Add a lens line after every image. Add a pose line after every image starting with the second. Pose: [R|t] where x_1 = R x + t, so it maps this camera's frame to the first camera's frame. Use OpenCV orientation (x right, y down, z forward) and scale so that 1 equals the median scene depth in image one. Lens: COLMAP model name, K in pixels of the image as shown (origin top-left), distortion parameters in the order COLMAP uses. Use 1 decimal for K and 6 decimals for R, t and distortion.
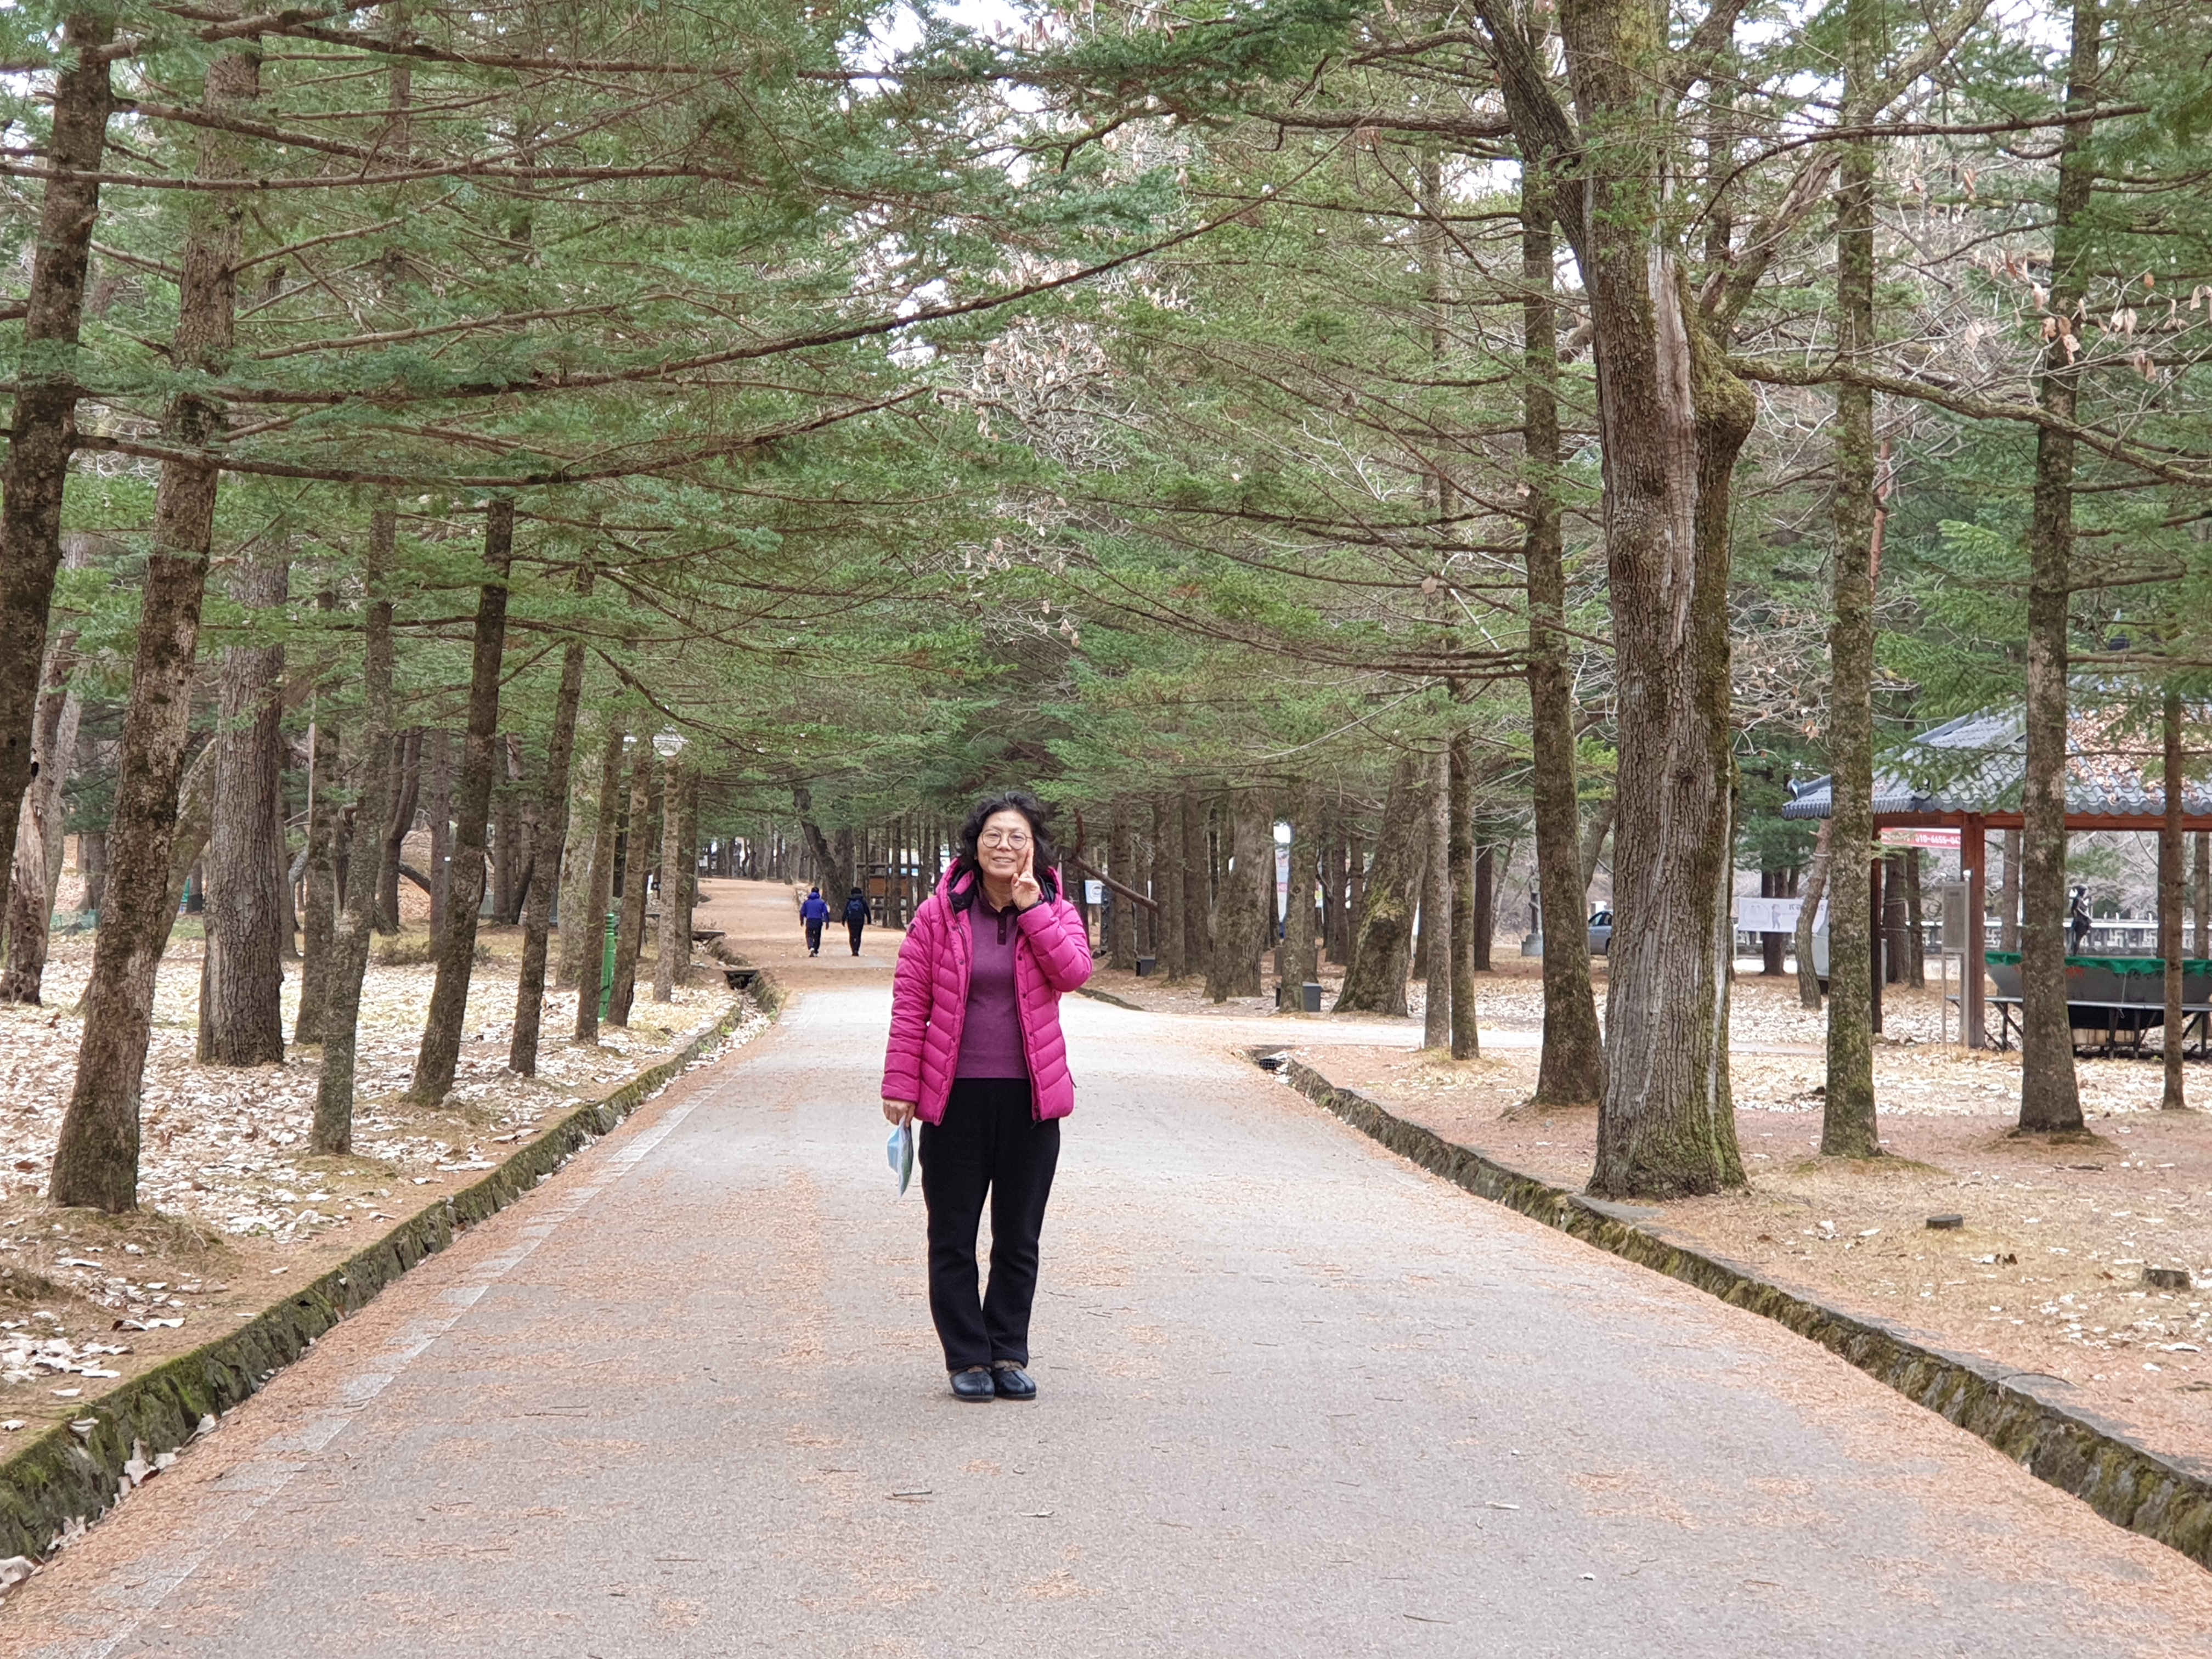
lens RADIAL K [[8382.4, 0, 1099.1], [0, 8382.4, 840.7], [0, 0, 1]] dist [0.356921, 0.000000]
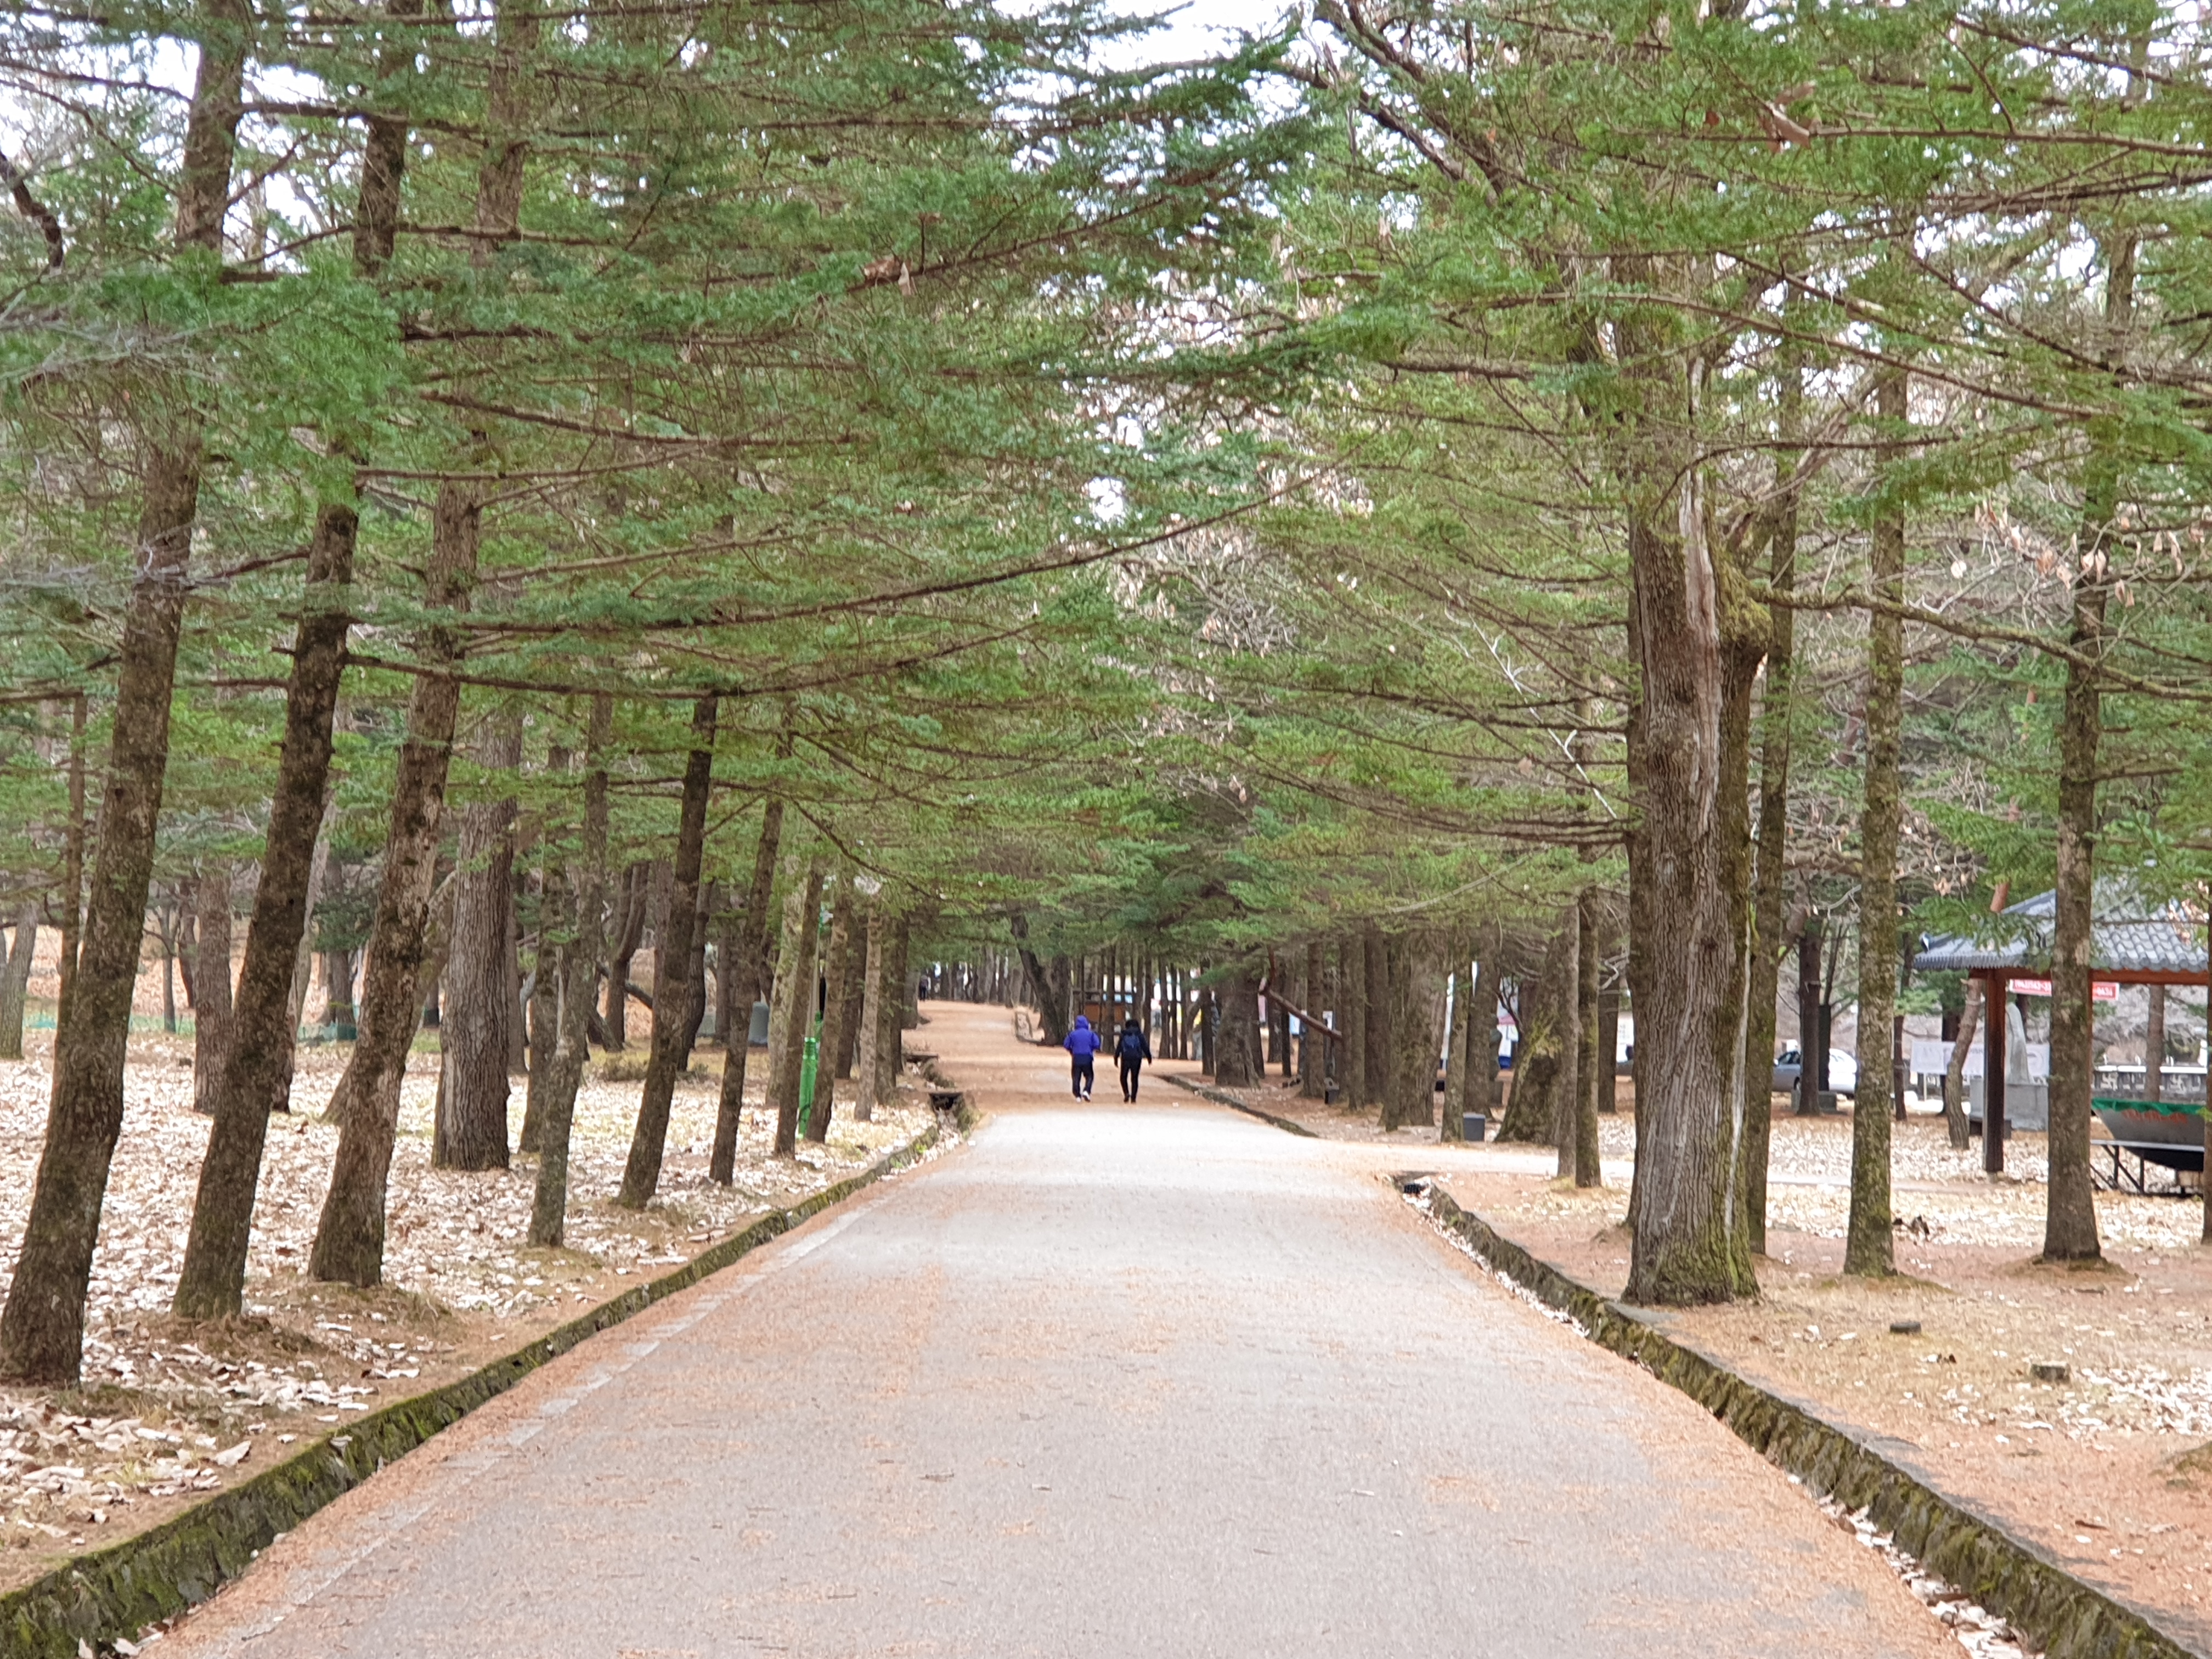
lens RADIAL K [[8382.4, 0, 1115.2], [0, 8382.4, 826.0], [0, 0, 1]] dist [0.356921, 0.000000]
pose [[0.999491, 0.018290, -0.026141, 0.013681], [-0.018723, 0.999690, -0.016423, -0.002612], [0.025832, 0.016904, 0.999523, -0.130946]]
